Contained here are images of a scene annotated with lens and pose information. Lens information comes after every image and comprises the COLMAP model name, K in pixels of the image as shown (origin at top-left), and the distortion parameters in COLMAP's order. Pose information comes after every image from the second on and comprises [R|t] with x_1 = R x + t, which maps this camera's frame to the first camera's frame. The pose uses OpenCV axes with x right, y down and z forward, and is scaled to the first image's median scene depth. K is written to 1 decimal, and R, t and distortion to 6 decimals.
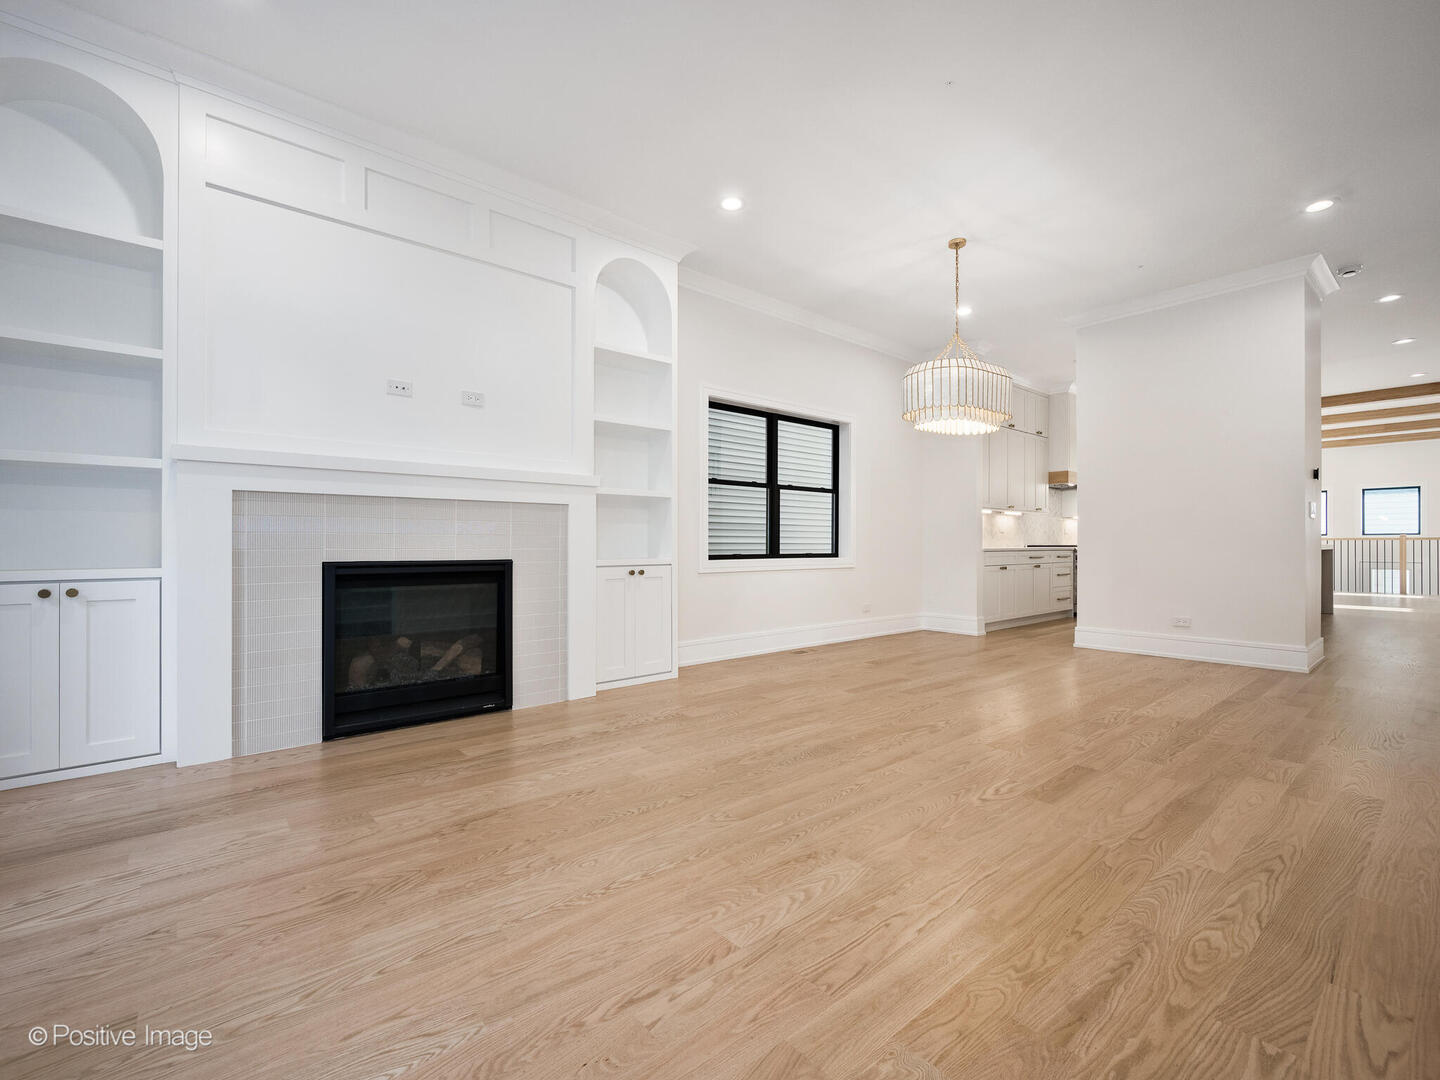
lens RADIAL K [[633.7, 0, 724.4], [0, 633.7, 548.3], [0, 0, 1]] dist [-0.000391, -0.000341]
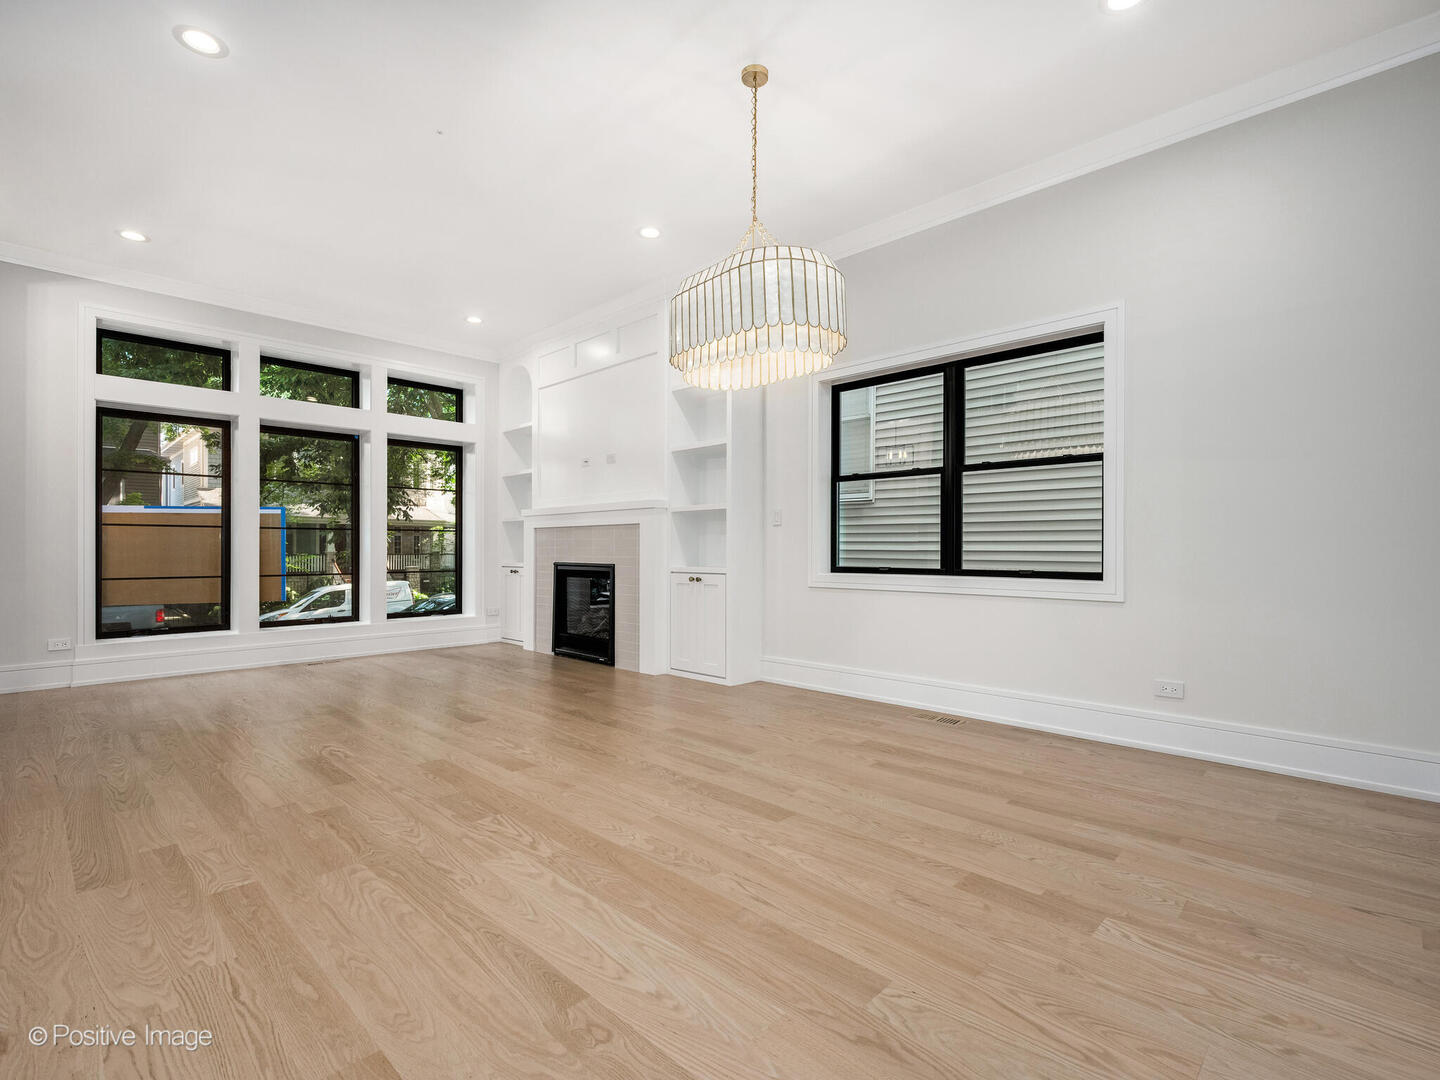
lens RADIAL K [[685.4, 0, 720.0], [0, 685.4, 540.0], [0, 0, 1]] dist [-0.001128, -0.000397]
pose [[0.093646, -0.011850, -0.995535, 1.534648], [-0.004097, 0.999916, -0.012288, -0.023160], [0.995597, 0.005229, 0.093589, 1.334672]]
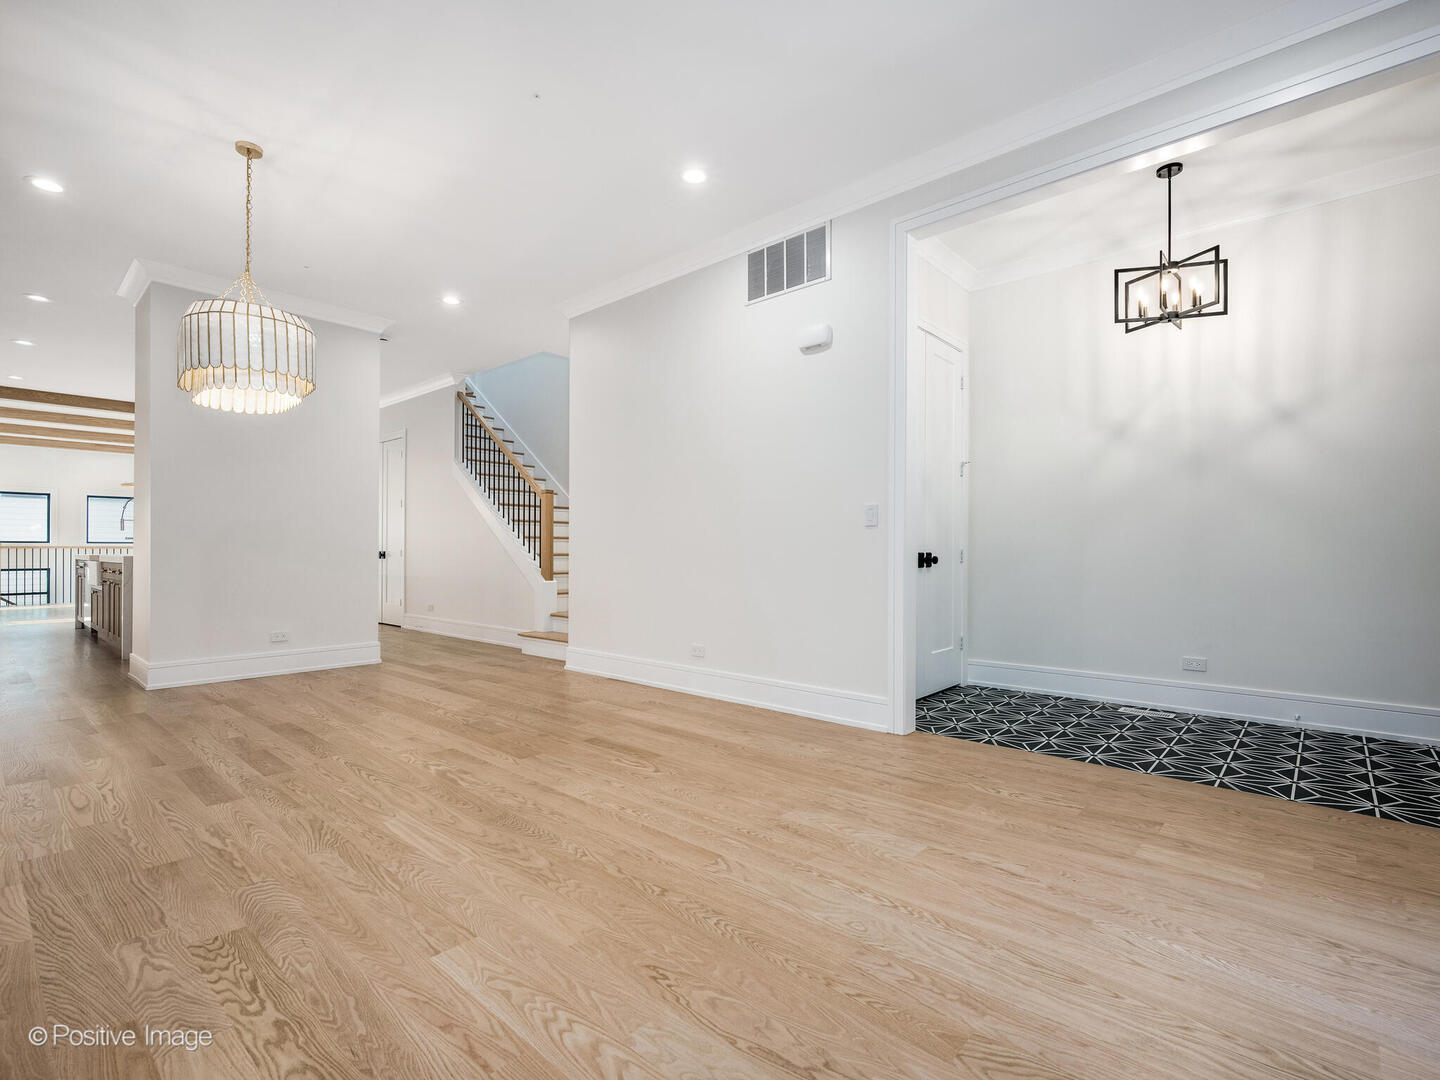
lens RADIAL K [[685.4, 0, 720.0], [0, 685.4, 540.0], [0, 0, 1]] dist [-0.001128, -0.000397]
pose [[-0.135241, 0.017131, 0.990665, -0.728288], [0.004412, 0.999851, -0.016688, -0.020963], [-0.990803, 0.002114, -0.135296, 0.832206]]
